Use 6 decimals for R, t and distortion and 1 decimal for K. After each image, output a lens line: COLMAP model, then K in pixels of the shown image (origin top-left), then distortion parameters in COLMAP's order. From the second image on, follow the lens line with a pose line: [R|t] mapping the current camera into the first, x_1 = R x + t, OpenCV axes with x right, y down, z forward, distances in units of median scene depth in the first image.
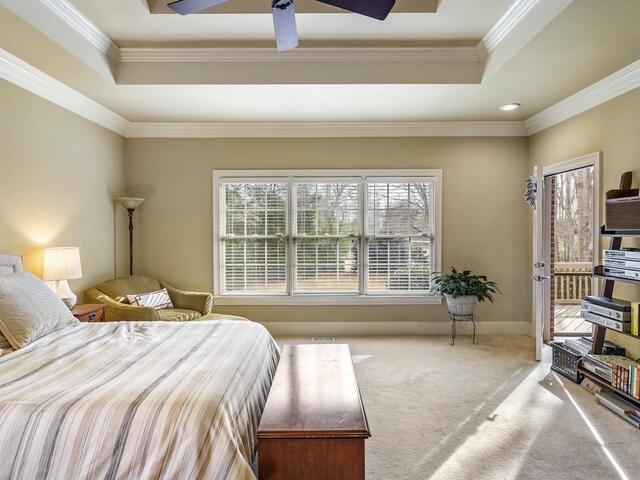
lens RADIAL K [[372.6, 0, 321.1], [0, 372.6, 234.9], [0, 0, 1]] dist [0.013863, -0.001326]
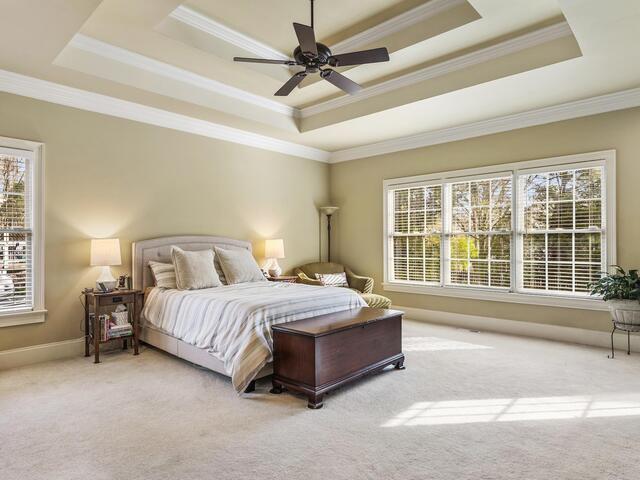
lens RADIAL K [[388.3, 0, 320.0], [0, 388.3, 240.0], [0, 0, 1]] dist [-0.001513, -0.000816]
pose [[0.732085, -0.004773, -0.681197, 0.481689], [-0.003731, 0.999932, -0.011016, 0.043150], [0.681203, 0.010607, 0.732017, -0.090027]]
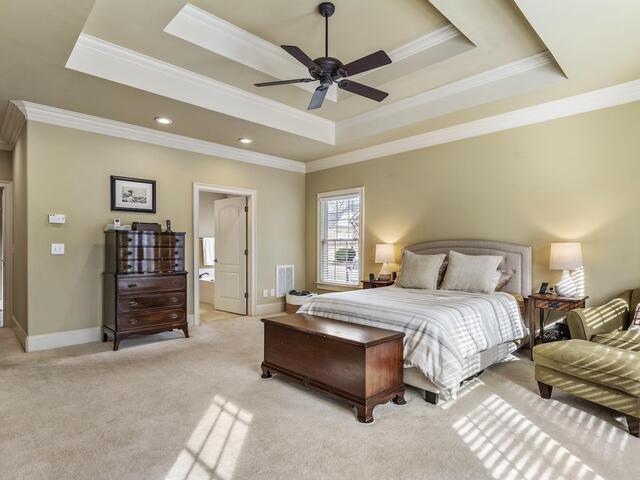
lens RADIAL K [[361.2, 0, 320.0], [0, 361.2, 240.0], [0, 0, 1]] dist [-0.000217, -0.000214]
pose [[-0.717330, -0.010195, -0.696659, 0.485765], [-0.004897, 0.999942, -0.009591, 0.032103], [0.696716, -0.003468, -0.717339, 1.003057]]
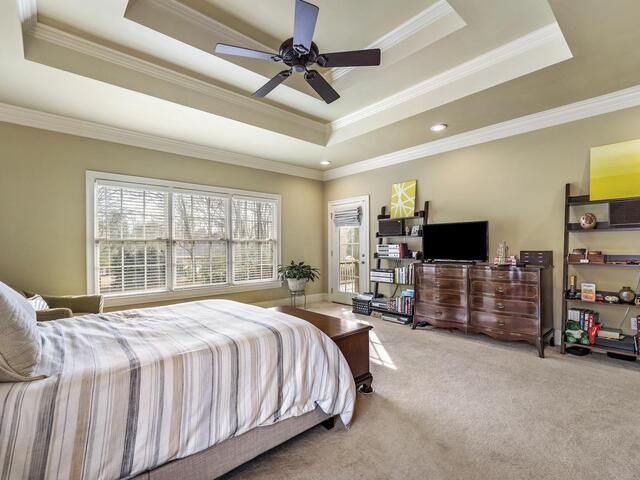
lens RADIAL K [[307.3, 0, 318.1], [0, 307.3, 244.0], [0, 0, 1]] dist [0.018924, -0.000222]
pose [[0.748219, 0.002418, 0.663447, -0.418536], [0.014365, 0.999700, -0.019845, 0.048222], [-0.663296, 0.024379, 0.747960, -0.002527]]
